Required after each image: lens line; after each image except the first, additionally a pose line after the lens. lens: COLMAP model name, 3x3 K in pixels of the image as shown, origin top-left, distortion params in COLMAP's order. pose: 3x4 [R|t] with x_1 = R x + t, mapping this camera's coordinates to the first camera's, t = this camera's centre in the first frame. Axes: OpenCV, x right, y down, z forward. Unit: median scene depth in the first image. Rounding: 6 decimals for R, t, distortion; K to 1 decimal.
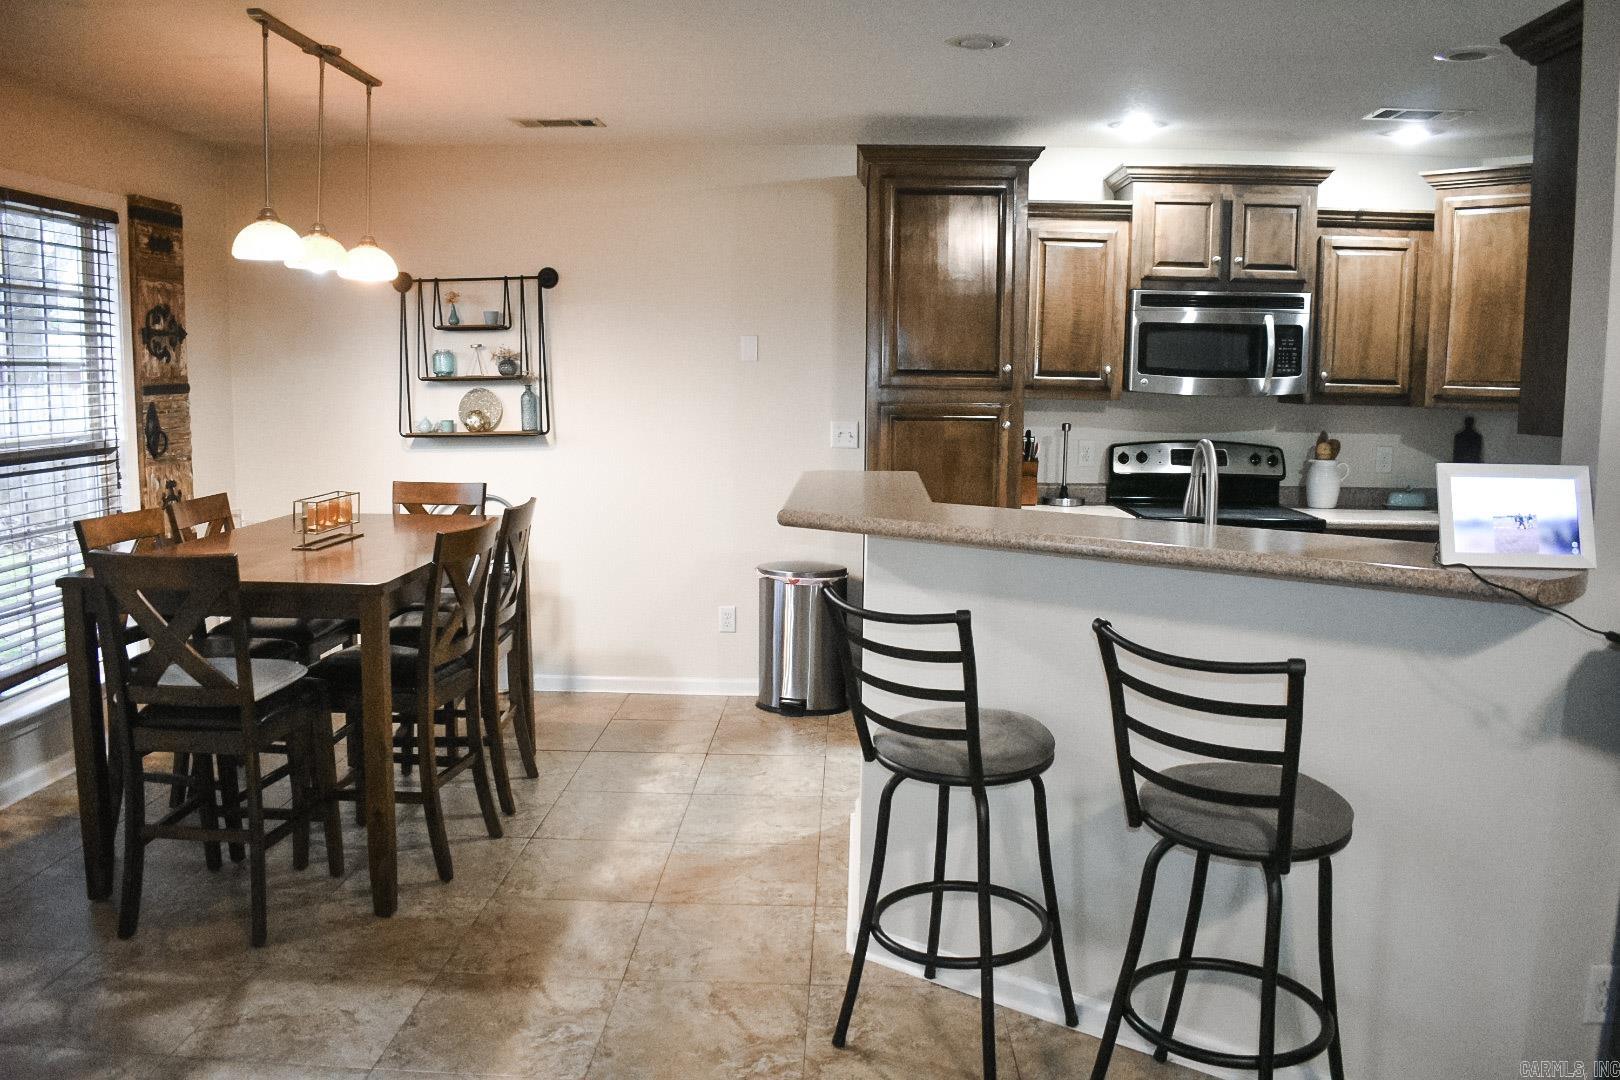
lens RADIAL K [[1268.4, 0, 810.0], [0, 1268.4, 540.0], [0, 0, 1]] dist [-0.104202, 0.002514]
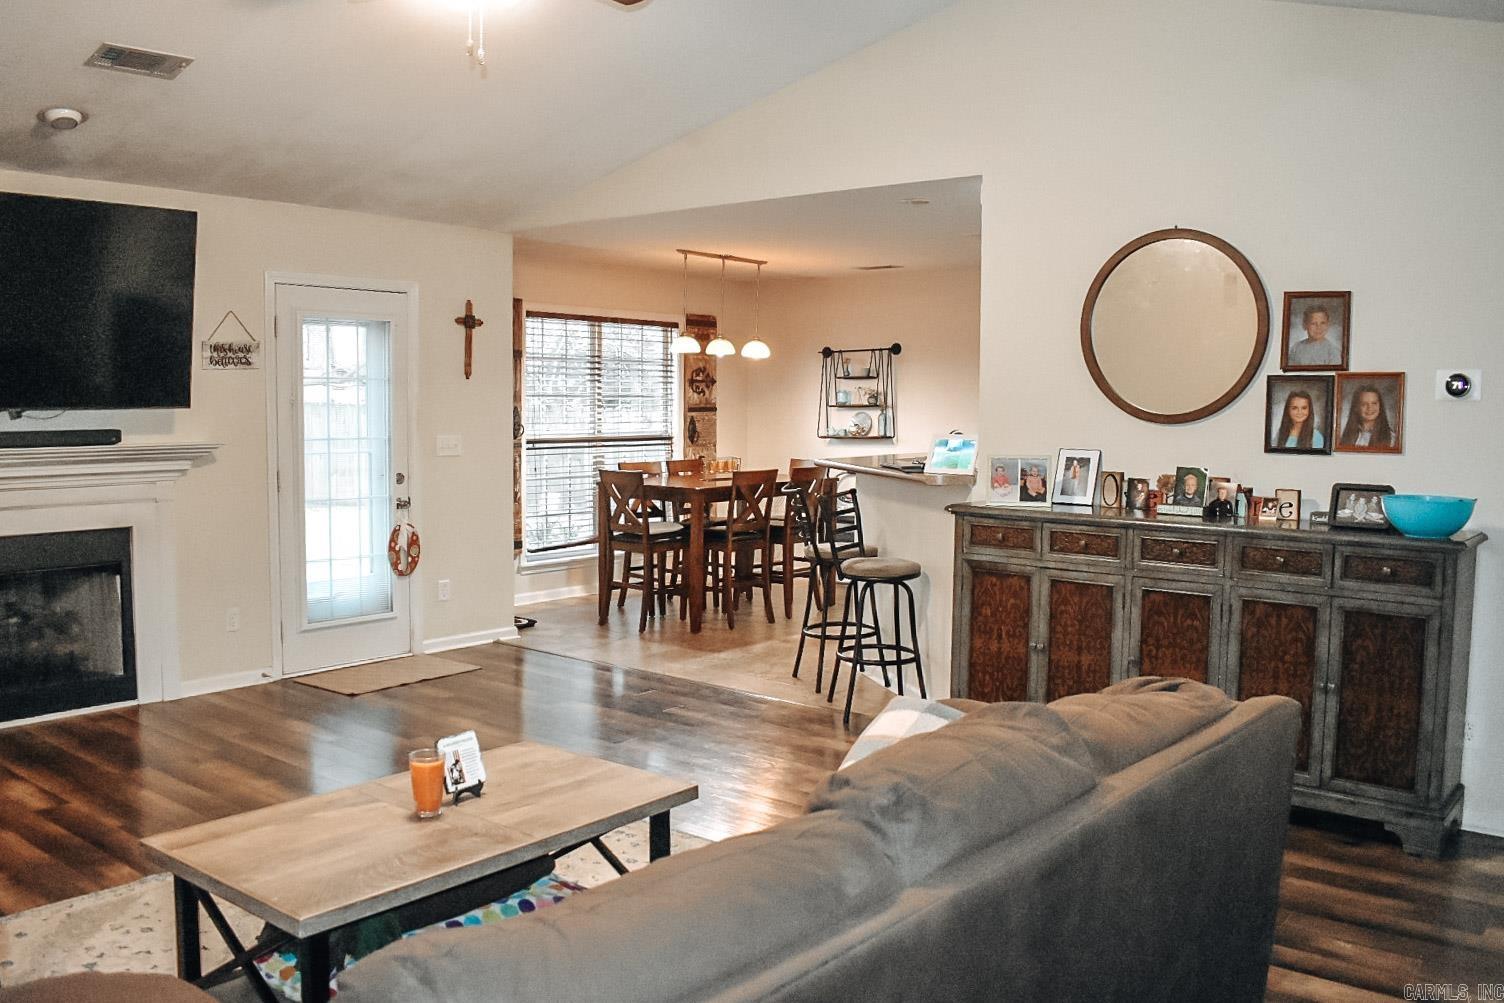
lens RADIAL K [[1272.7, 0, 752.0], [0, 1272.7, 501.5], [0, 0, 1]] dist [-0.012924, -0.005080]
pose [[0.790839, 0.044104, -0.610432, 0.791101], [-0.078241, 0.996502, -0.029367, 0.078679], [0.607002, 0.070986, 0.791524, -0.560873]]
